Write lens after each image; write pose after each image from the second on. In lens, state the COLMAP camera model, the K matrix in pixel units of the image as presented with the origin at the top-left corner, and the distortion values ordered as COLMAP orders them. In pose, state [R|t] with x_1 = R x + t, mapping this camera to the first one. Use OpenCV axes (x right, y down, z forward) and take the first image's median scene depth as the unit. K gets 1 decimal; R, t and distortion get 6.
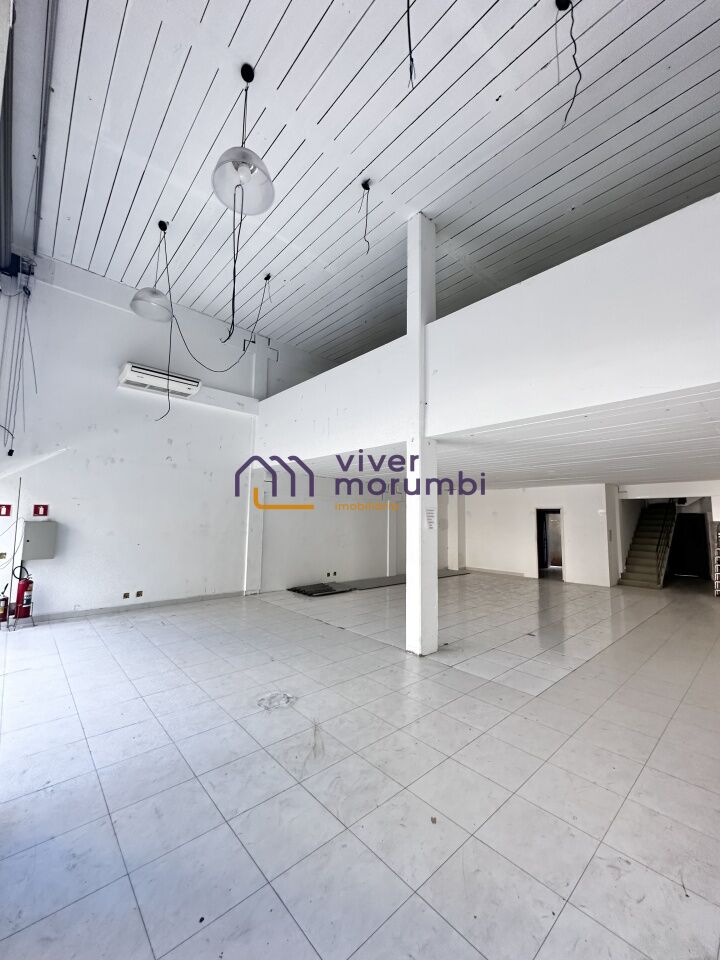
lens RADIAL K [[381.3, 0, 360.0], [0, 381.3, 481.2], [0, 0, 1]] dist [-0.006578, 0.001046]
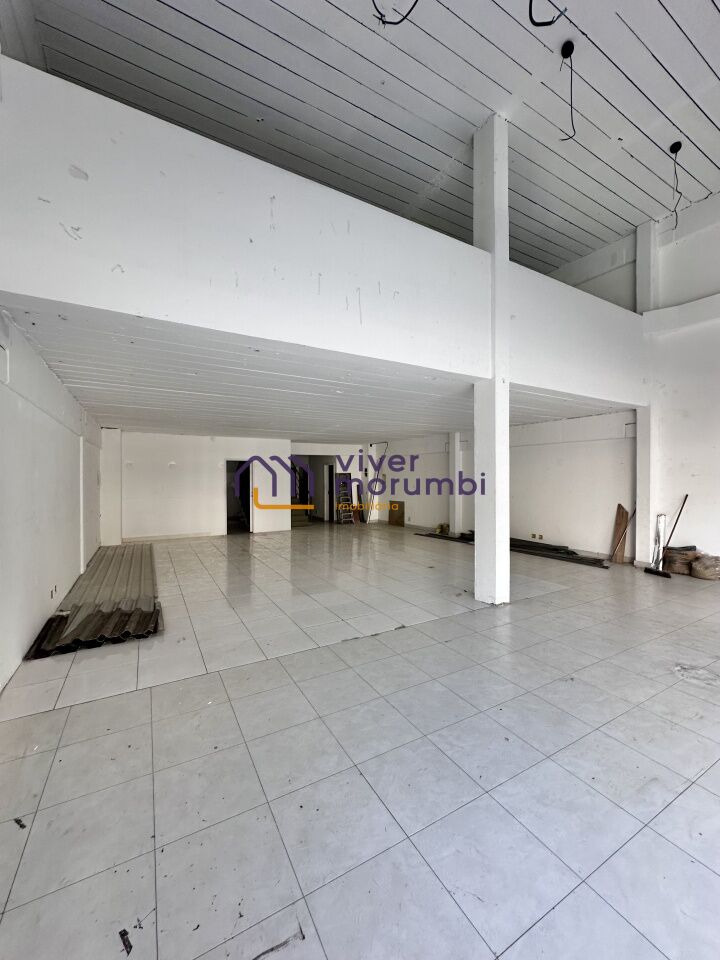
lens RADIAL K [[381.3, 0, 360.0], [0, 381.3, 481.2], [0, 0, 1]] dist [-0.006578, 0.001046]
pose [[0.221843, -0.022794, 0.974816, -0.738965], [-0.090751, 0.994905, 0.043917, 0.107669], [-0.970850, -0.098208, 0.218644, 0.978384]]
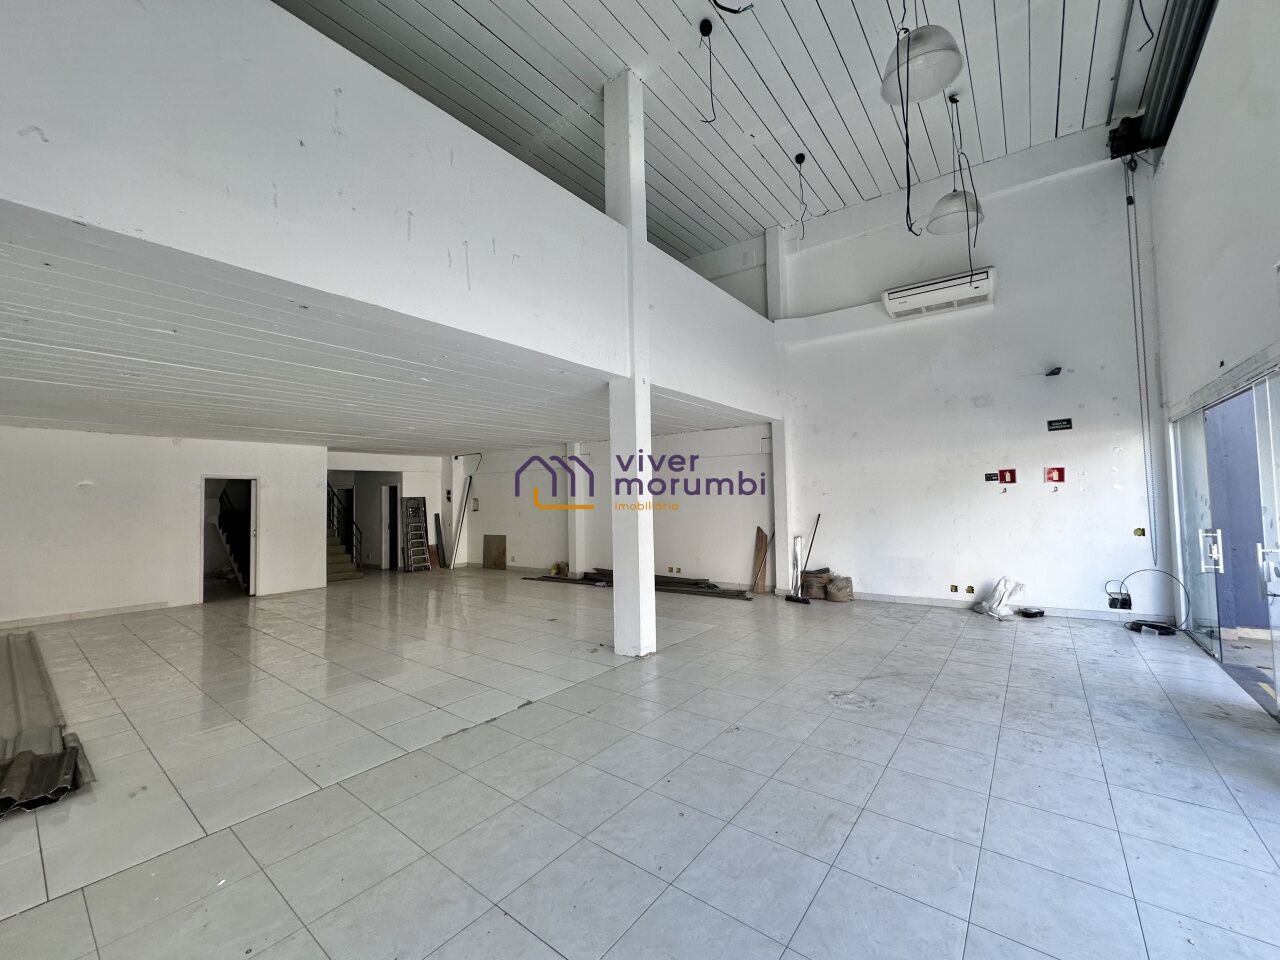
lens RADIAL K [[508.4, 0, 640.0], [0, 508.4, 480.0], [0, 0, 1]] dist [-0.006578, 0.001046]
pose [[-0.170563, 0.030531, 0.984874, -0.752761], [-0.079472, 0.995837, -0.044633, 0.117337], [-0.982137, -0.085882, -0.167426, 1.021695]]
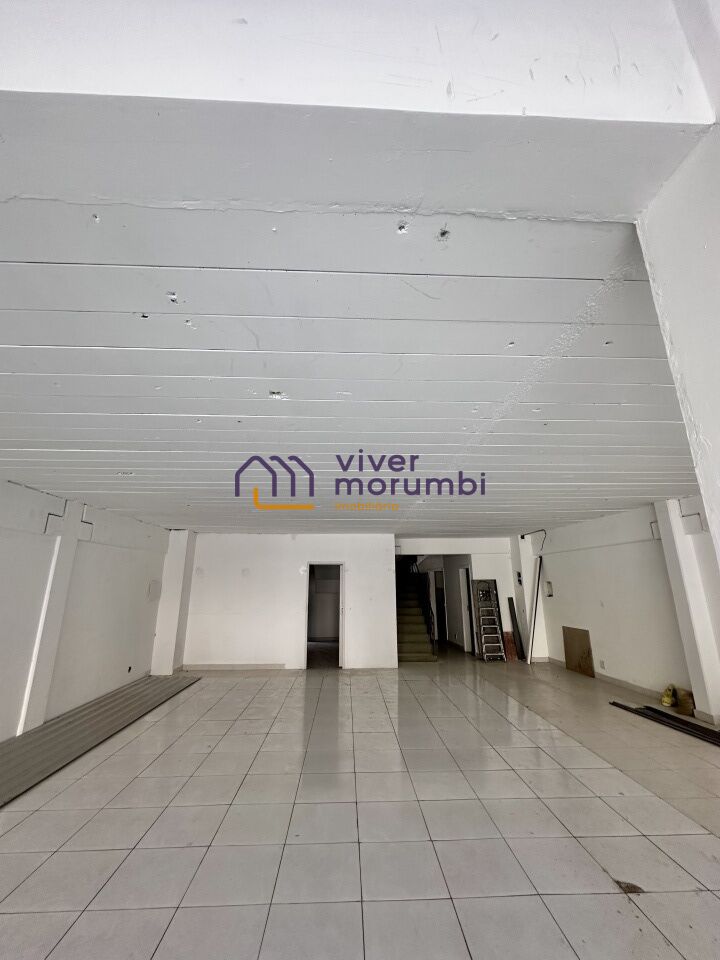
lens RADIAL K [[381.3, 0, 360.0], [0, 381.3, 481.2], [0, 0, 1]] dist [-0.006578, 0.001046]
pose [[0.643264, 0.182551, 0.743563, -0.072282], [-0.064036, 0.980585, -0.185344, 0.093603], [-0.762962, 0.071610, 0.642465, 0.930036]]
